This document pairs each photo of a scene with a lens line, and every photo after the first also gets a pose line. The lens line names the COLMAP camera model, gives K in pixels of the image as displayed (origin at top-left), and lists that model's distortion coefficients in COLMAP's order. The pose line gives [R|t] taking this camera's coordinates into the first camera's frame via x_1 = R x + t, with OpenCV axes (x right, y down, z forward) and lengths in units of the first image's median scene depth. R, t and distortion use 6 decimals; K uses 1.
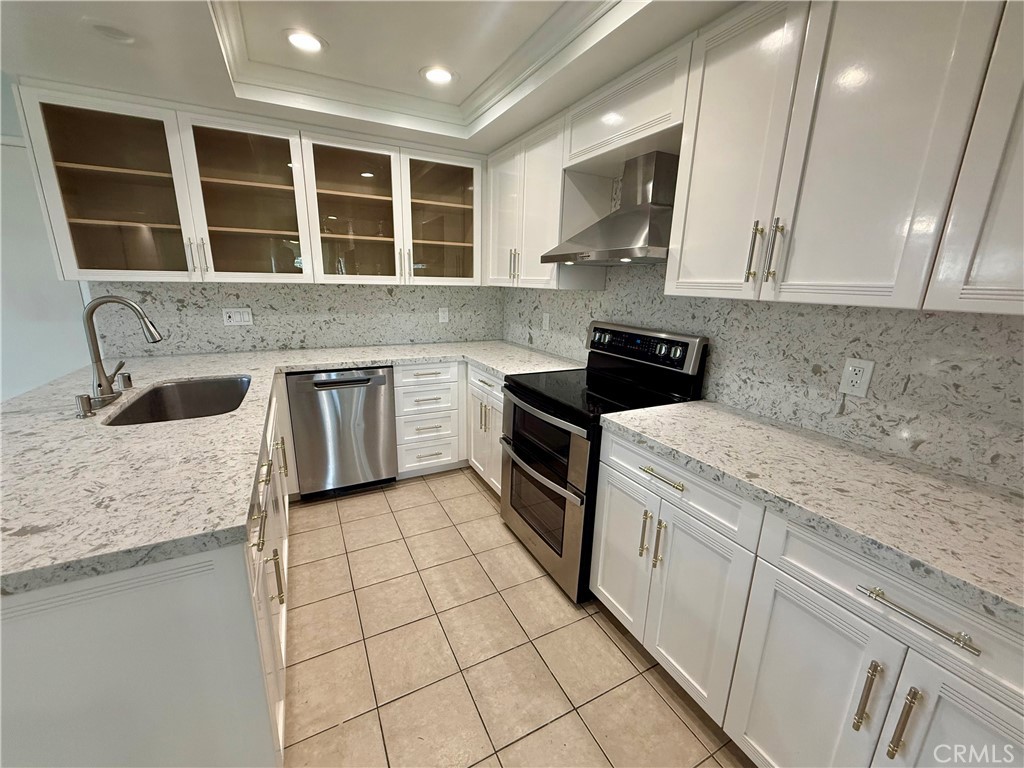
lens RADIAL K [[407.1, 0, 509.1], [0, 407.1, 383.9], [0, 0, 1]] dist [-0.000844, -0.000216]
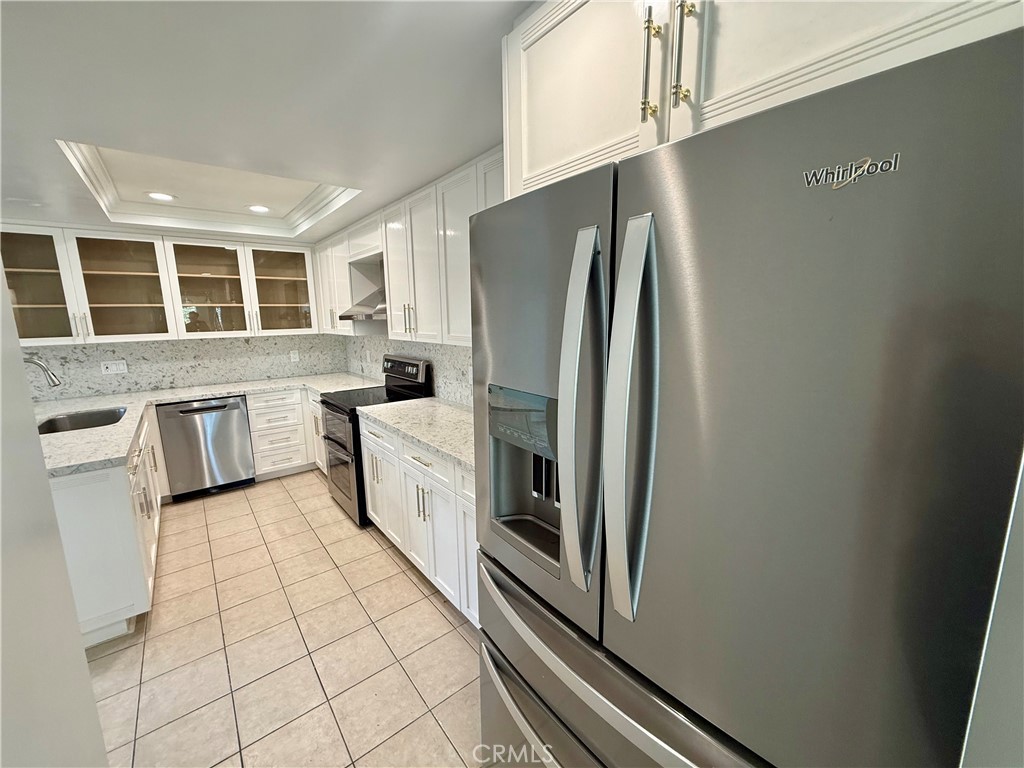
lens RADIAL K [[406.2, 0, 509.3], [0, 406.2, 383.5], [0, 0, 1]] dist [-0.001441, -0.000045]
pose [[0.978361, -0.073643, 0.193354, 0.340659], [0.088641, 0.993594, -0.070092, 0.096640], [-0.186954, 0.085714, 0.978622, -0.541800]]
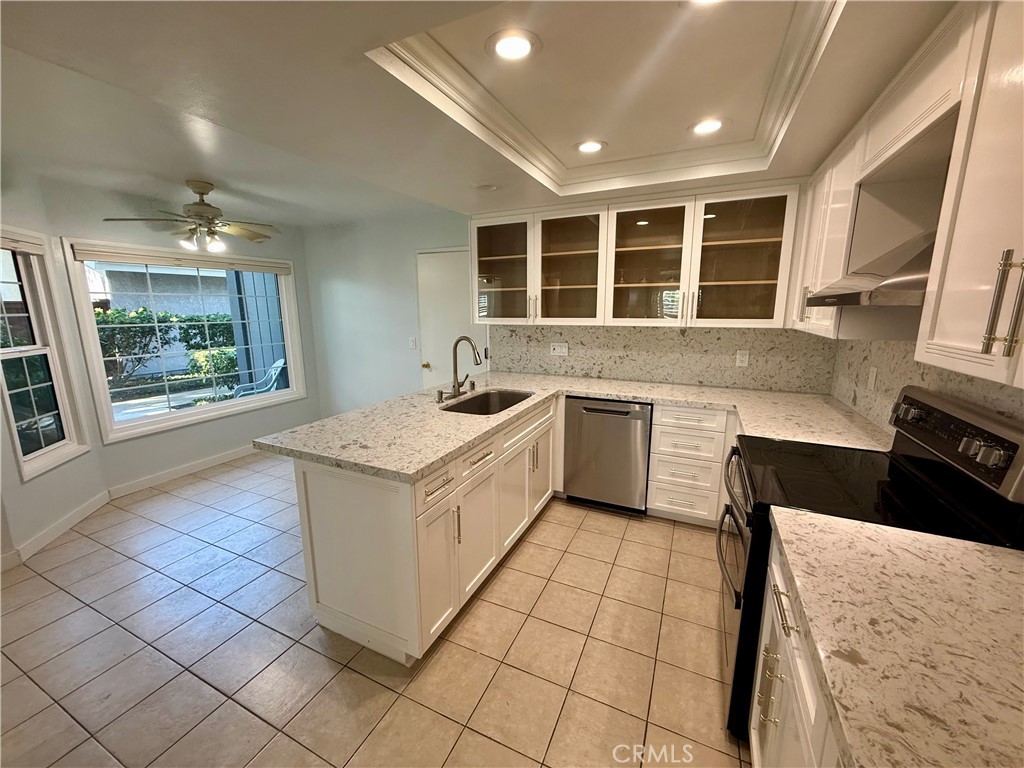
lens RADIAL K [[407.1, 0, 509.1], [0, 407.1, 383.9], [0, 0, 1]] dist [-0.000844, -0.000216]
pose [[0.606998, 0.122704, -0.785173, 0.316135], [-0.177191, 0.984033, 0.016800, -0.048542], [0.774698, 0.128928, 0.619048, 0.061311]]
